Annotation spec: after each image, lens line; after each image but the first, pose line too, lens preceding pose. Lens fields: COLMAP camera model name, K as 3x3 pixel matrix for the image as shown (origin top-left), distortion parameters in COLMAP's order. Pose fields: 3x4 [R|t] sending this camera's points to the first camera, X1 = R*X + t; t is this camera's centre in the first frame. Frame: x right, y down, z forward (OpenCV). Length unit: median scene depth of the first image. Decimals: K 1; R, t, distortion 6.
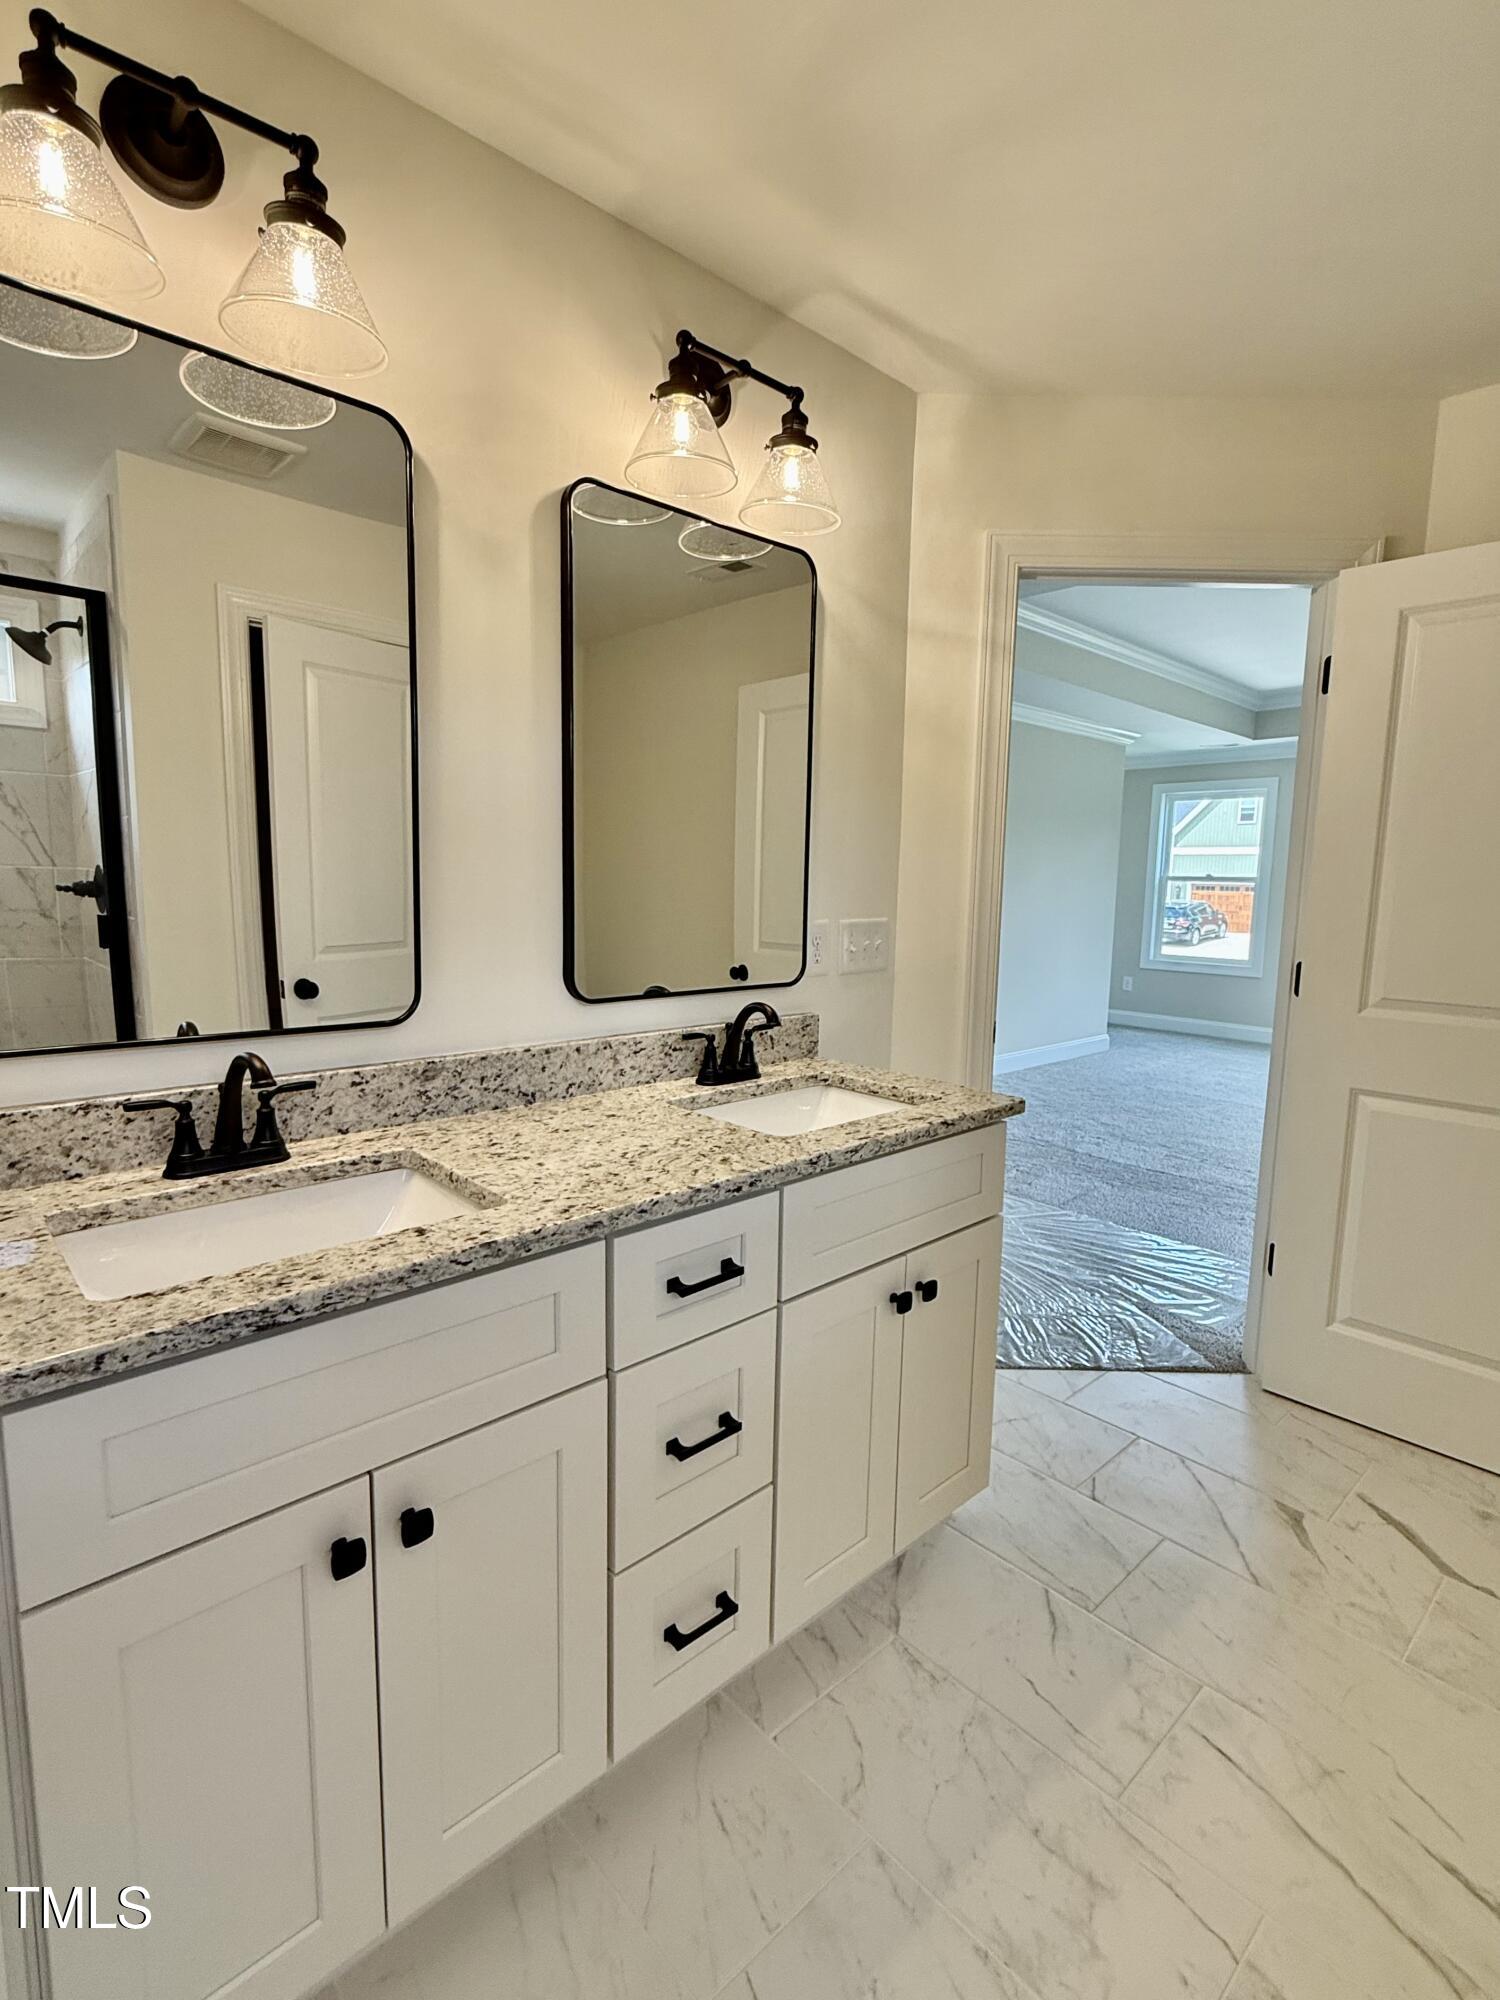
lens RADIAL K [[902.0, 0, 768.9], [0, 902.0, 988.6], [0, 0, 1]] dist [0.003222, 0.000220]
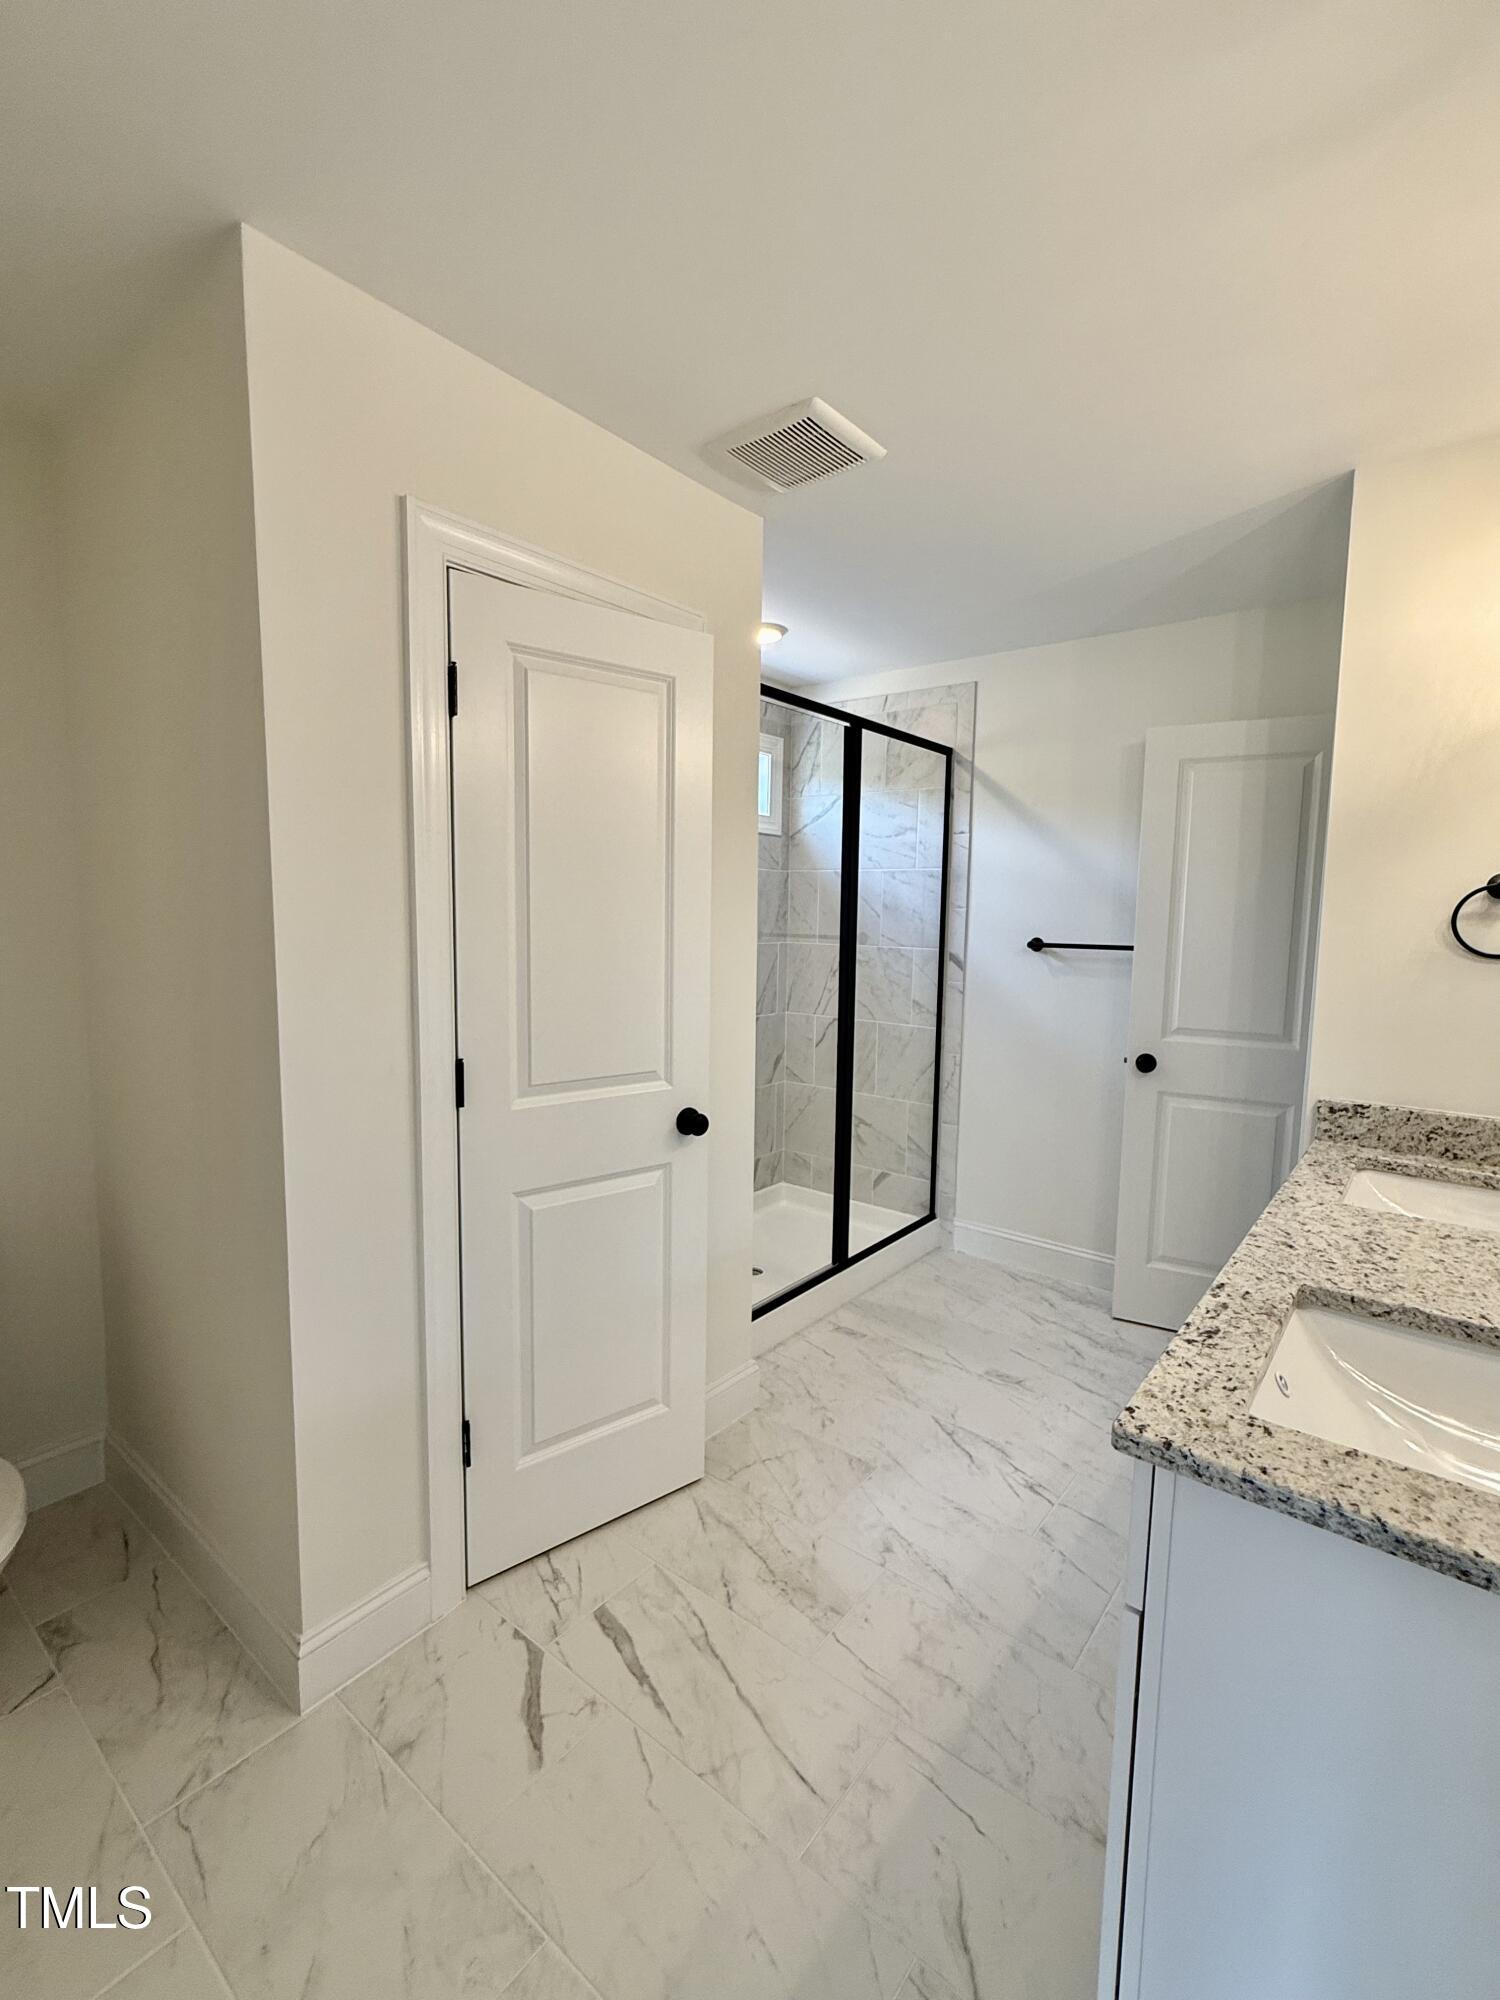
lens RADIAL K [[902.0, 0, 746.5], [0, 902.0, 996.8], [0, 0, 1]] dist [0.003222, 0.000220]
pose [[-0.988720, -0.023258, -0.147958, 0.736408], [-0.055264, 0.974814, 0.216064, -0.292713], [0.139206, 0.221803, -0.965104, 1.798816]]
